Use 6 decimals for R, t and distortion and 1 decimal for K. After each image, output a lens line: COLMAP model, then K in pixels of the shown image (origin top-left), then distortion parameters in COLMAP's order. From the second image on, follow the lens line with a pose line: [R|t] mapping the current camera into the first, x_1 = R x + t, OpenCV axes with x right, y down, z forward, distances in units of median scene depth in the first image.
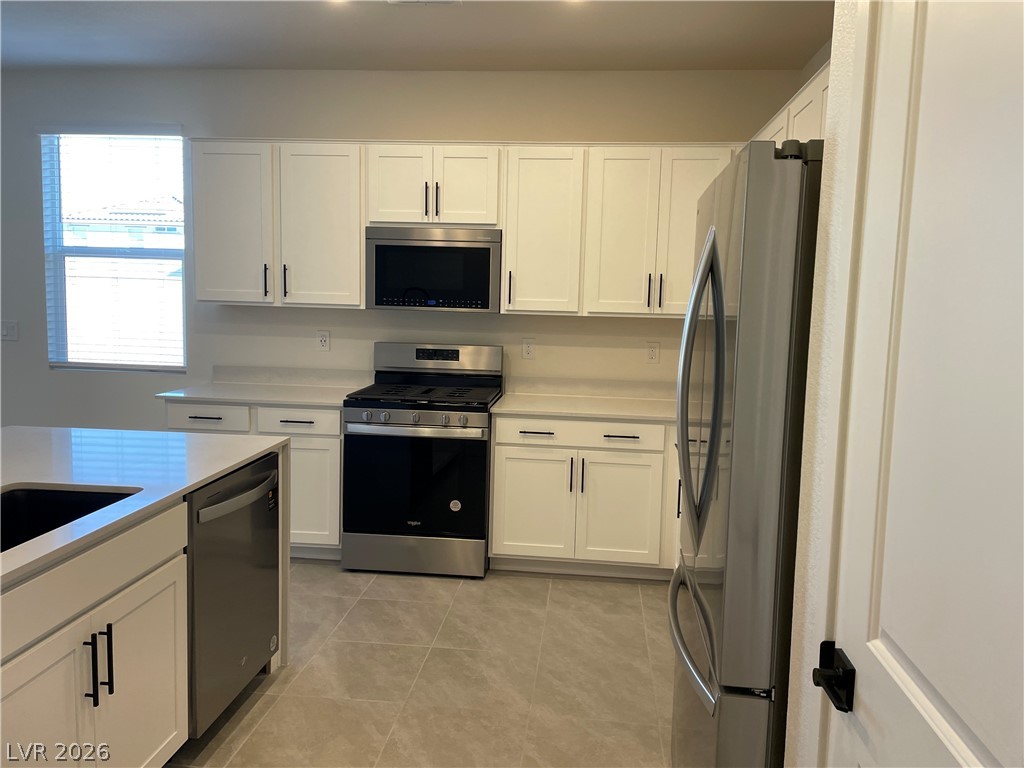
lens RADIAL K [[769.1, 0, 516.9], [0, 769.1, 373.7], [0, 0, 1]] dist [0.080793, -0.110090]
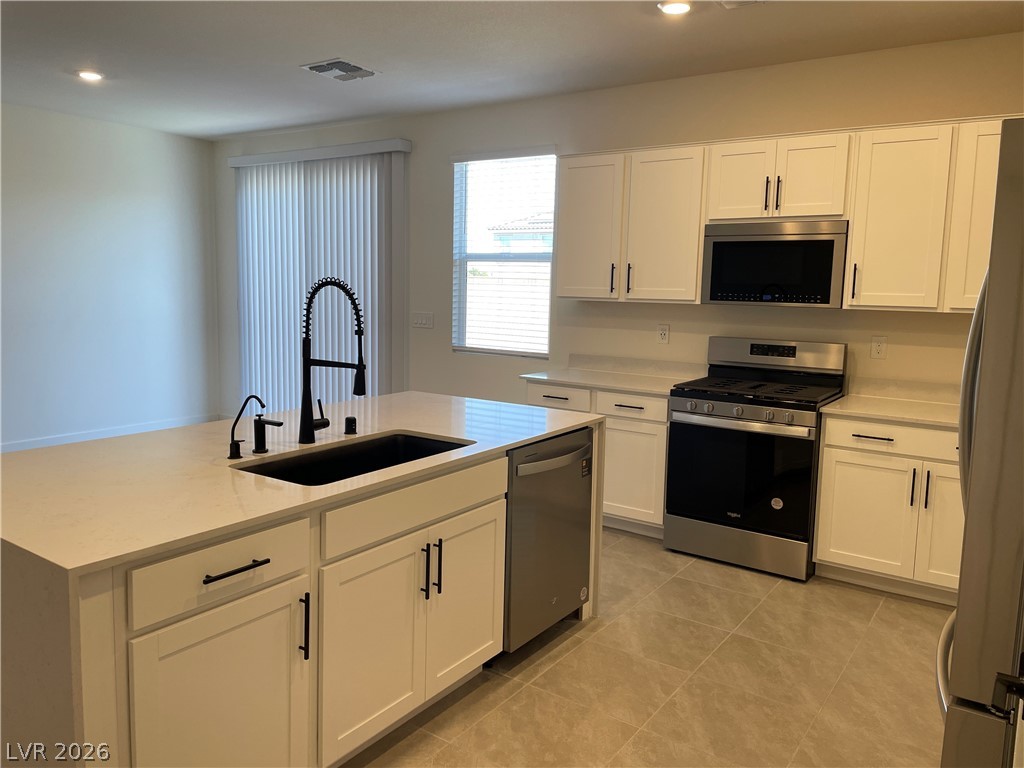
lens RADIAL K [[769.1, 0, 505.5], [0, 769.1, 380.3], [0, 0, 1]] dist [0.080793, -0.110090]
pose [[0.869056, 0.055198, -0.491625, 0.097006], [-0.051508, 0.998451, 0.021051, 0.010635], [0.492025, 0.007028, 0.870553, -0.038015]]
